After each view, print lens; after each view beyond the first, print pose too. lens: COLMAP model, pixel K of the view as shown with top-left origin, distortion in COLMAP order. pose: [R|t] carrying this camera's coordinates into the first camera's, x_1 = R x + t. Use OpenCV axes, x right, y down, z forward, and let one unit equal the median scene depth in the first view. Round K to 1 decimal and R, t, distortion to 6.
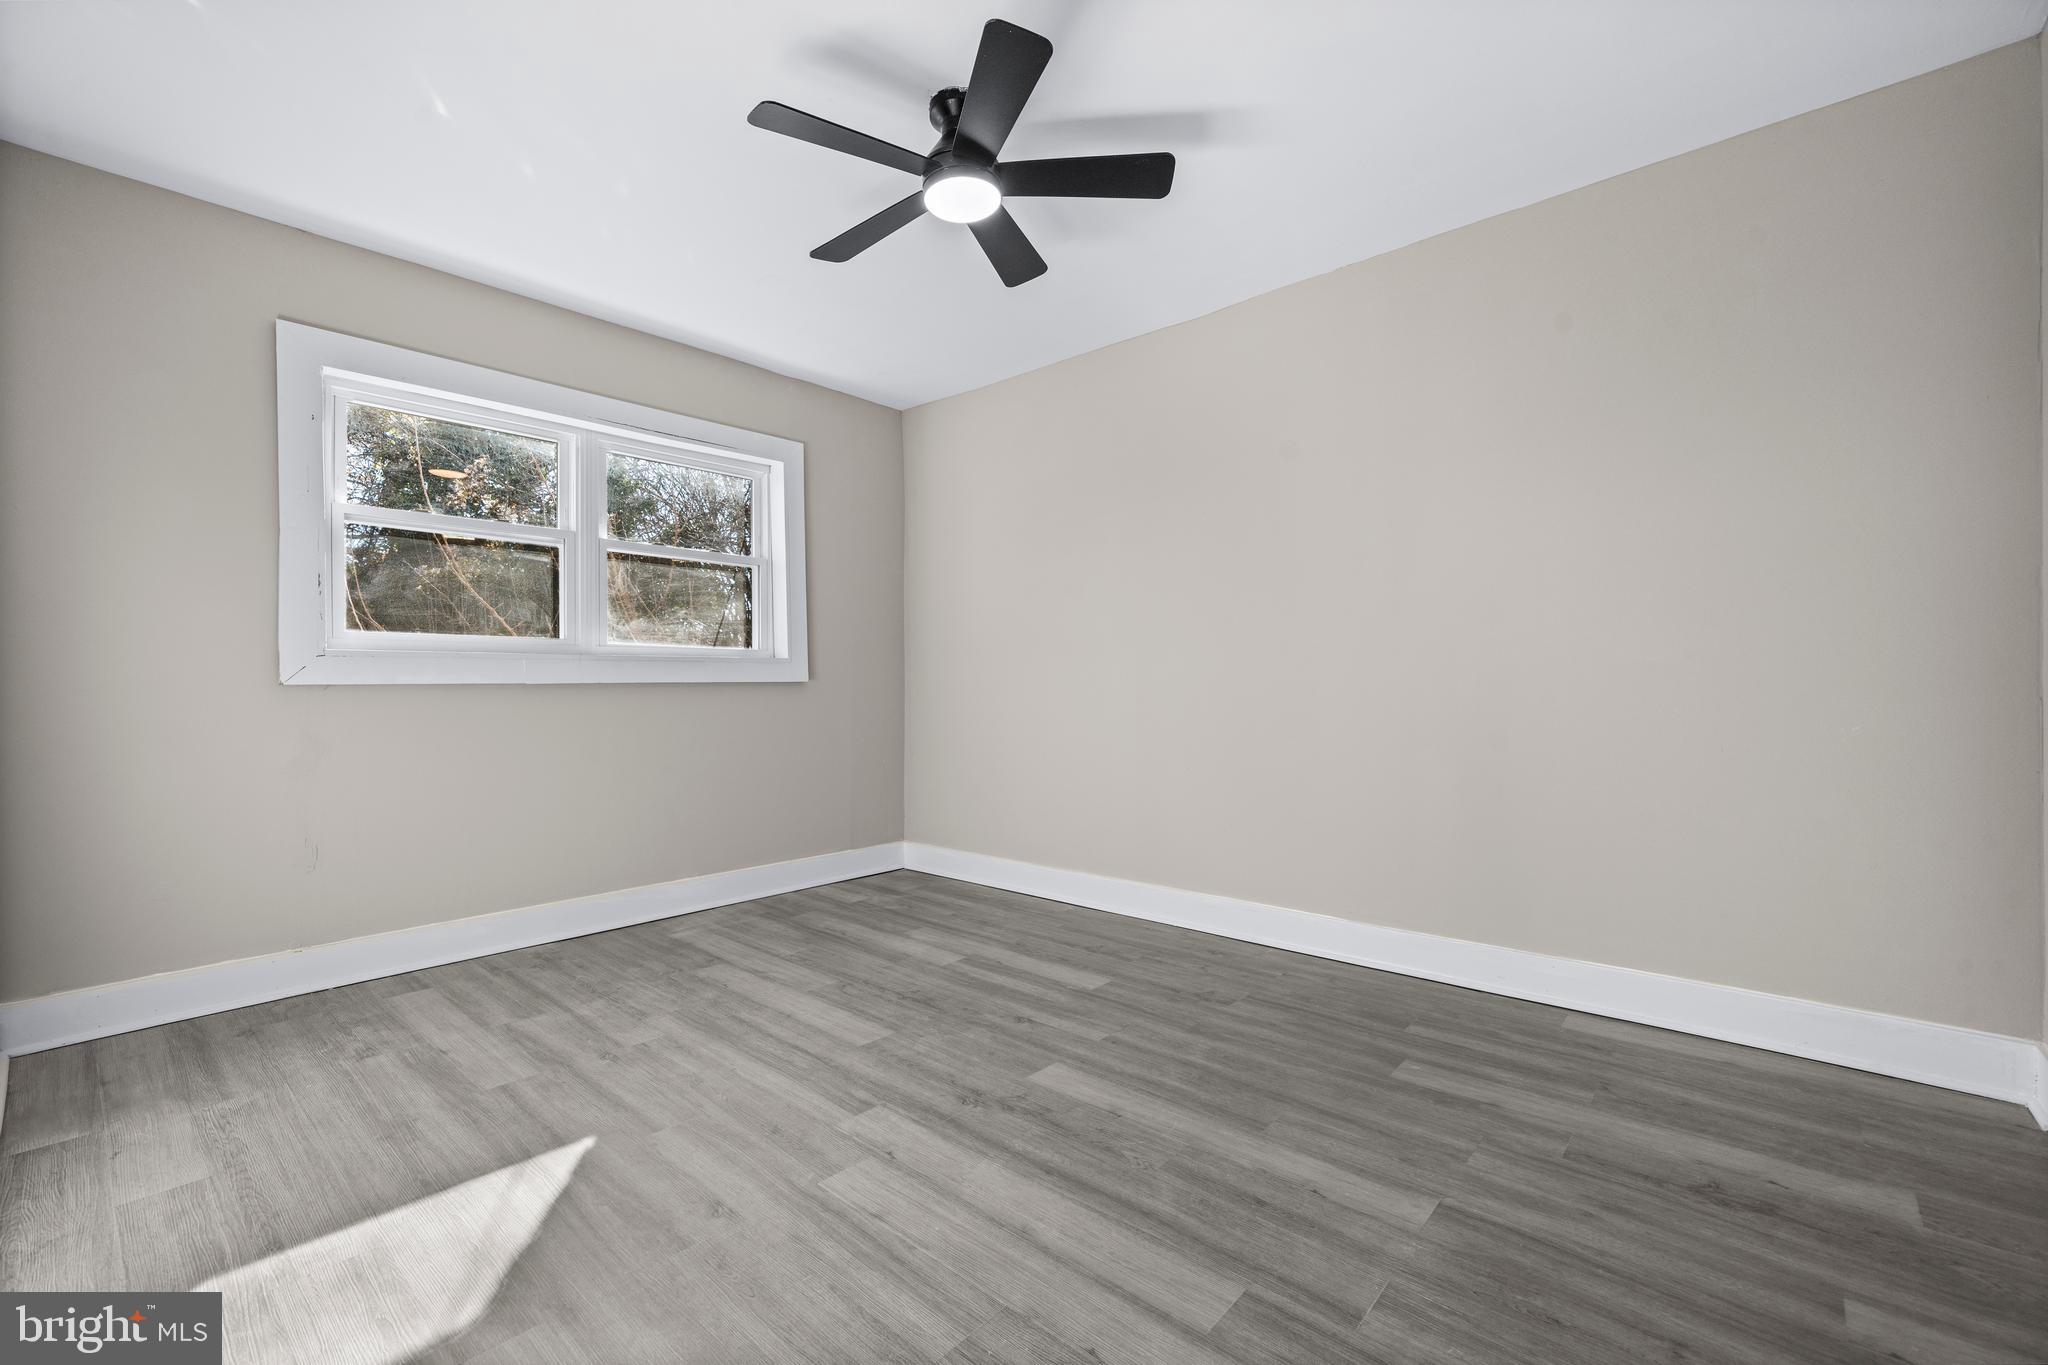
lens RADIAL K [[836.8, 0, 1026.5], [0, 836.8, 683.8], [0, 0, 1]] dist [-0.000692, 0.000028]
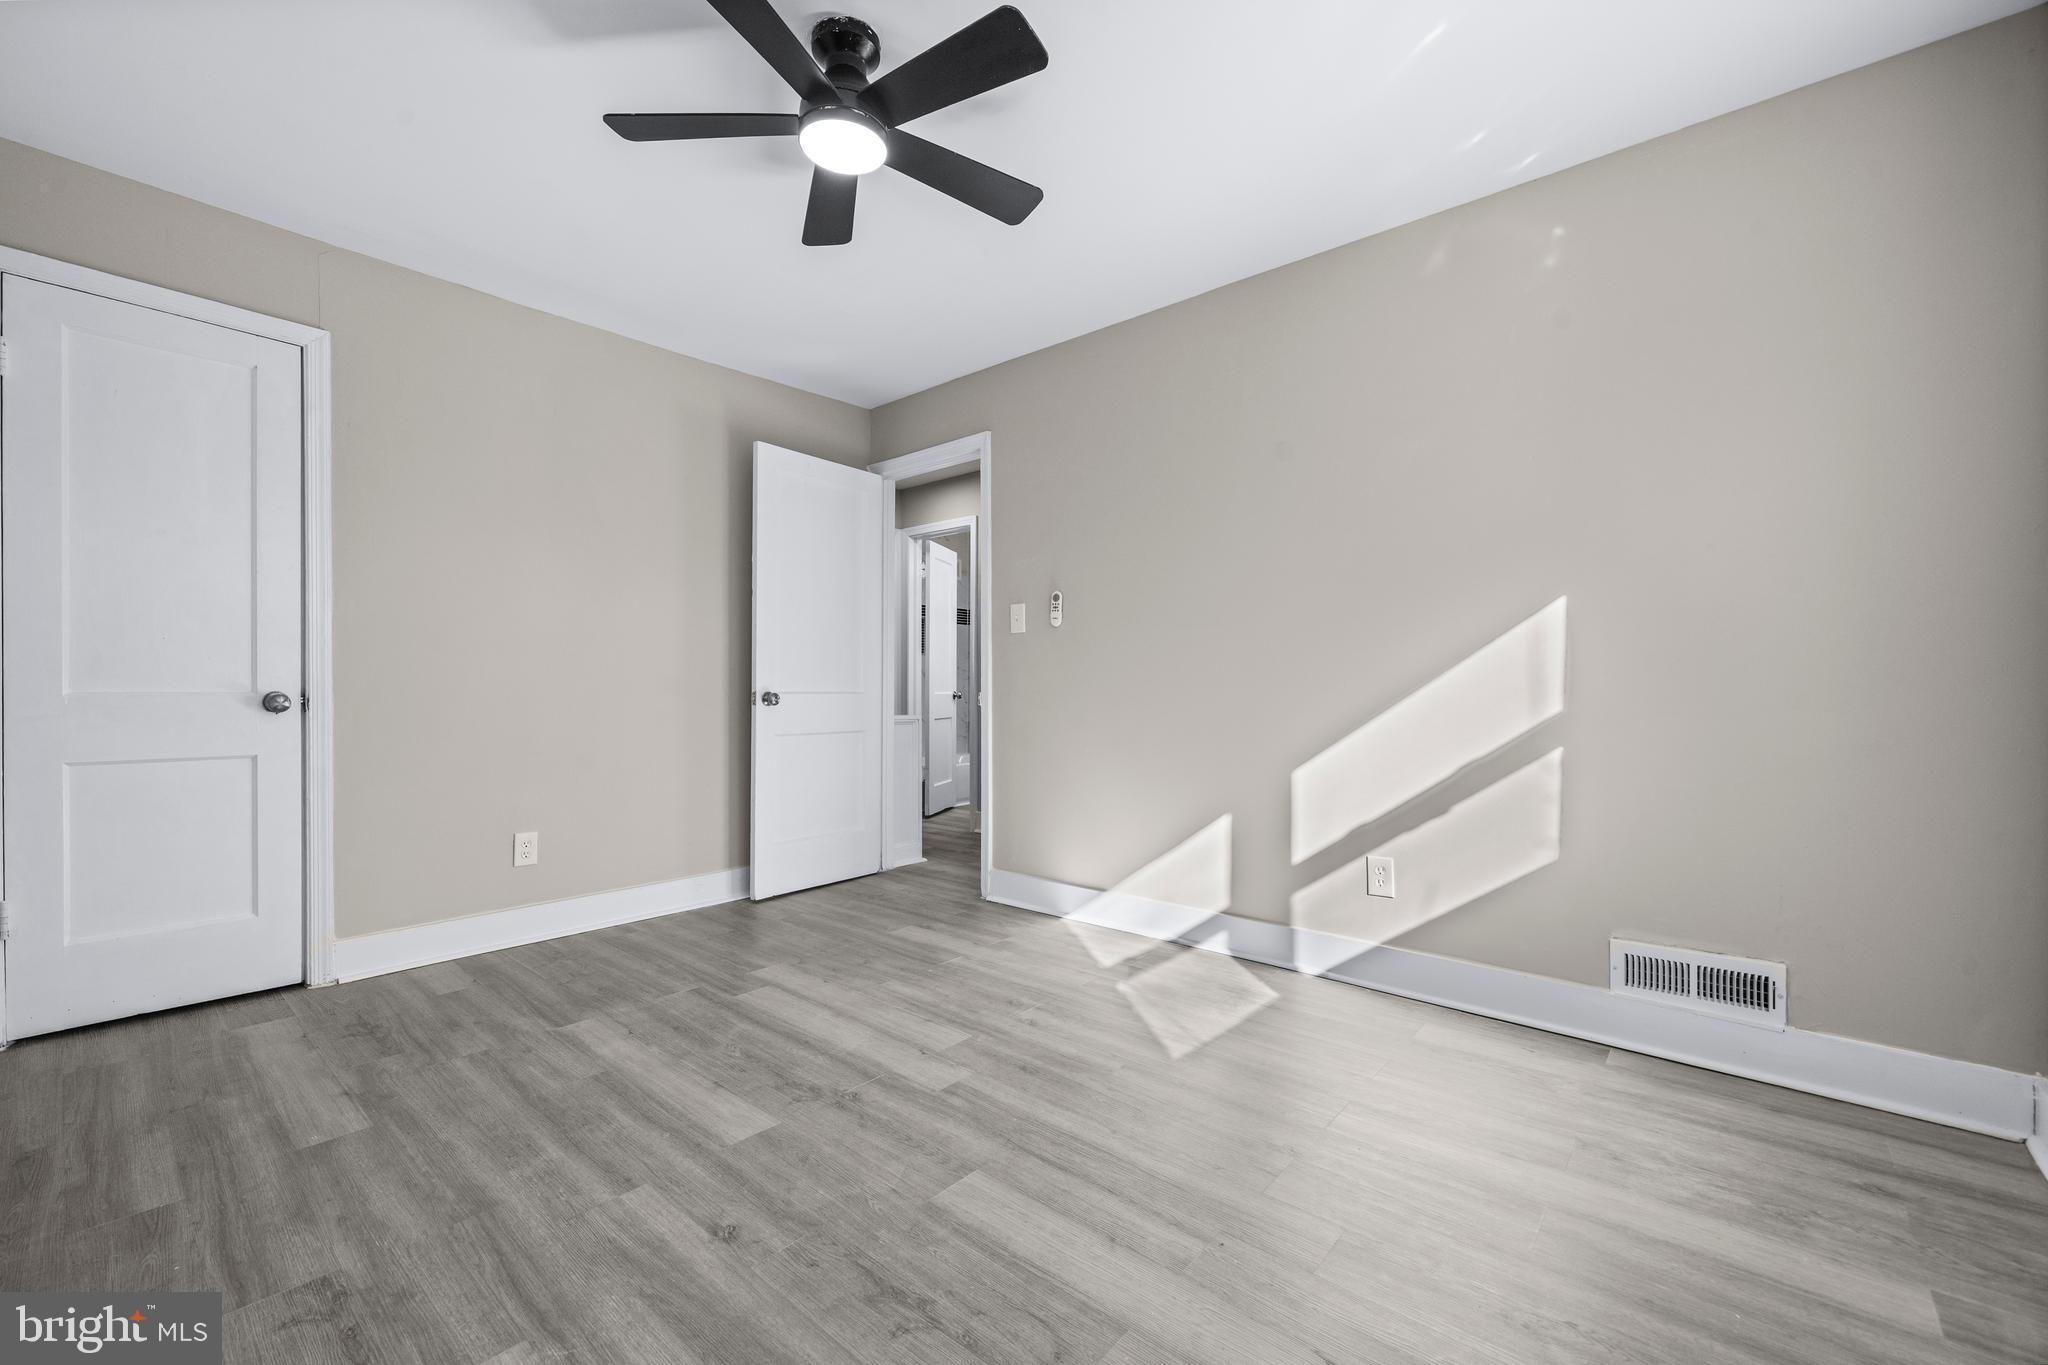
lens RADIAL K [[836.8, 0, 1021.9], [0, 836.8, 686.6], [0, 0, 1]] dist [-0.000692, 0.000028]
pose [[-0.999986, 0.004935, -0.002078, -0.269264], [0.004930, 0.999986, 0.002097, 0.000258], [0.002088, 0.002087, -0.999996, 1.953925]]
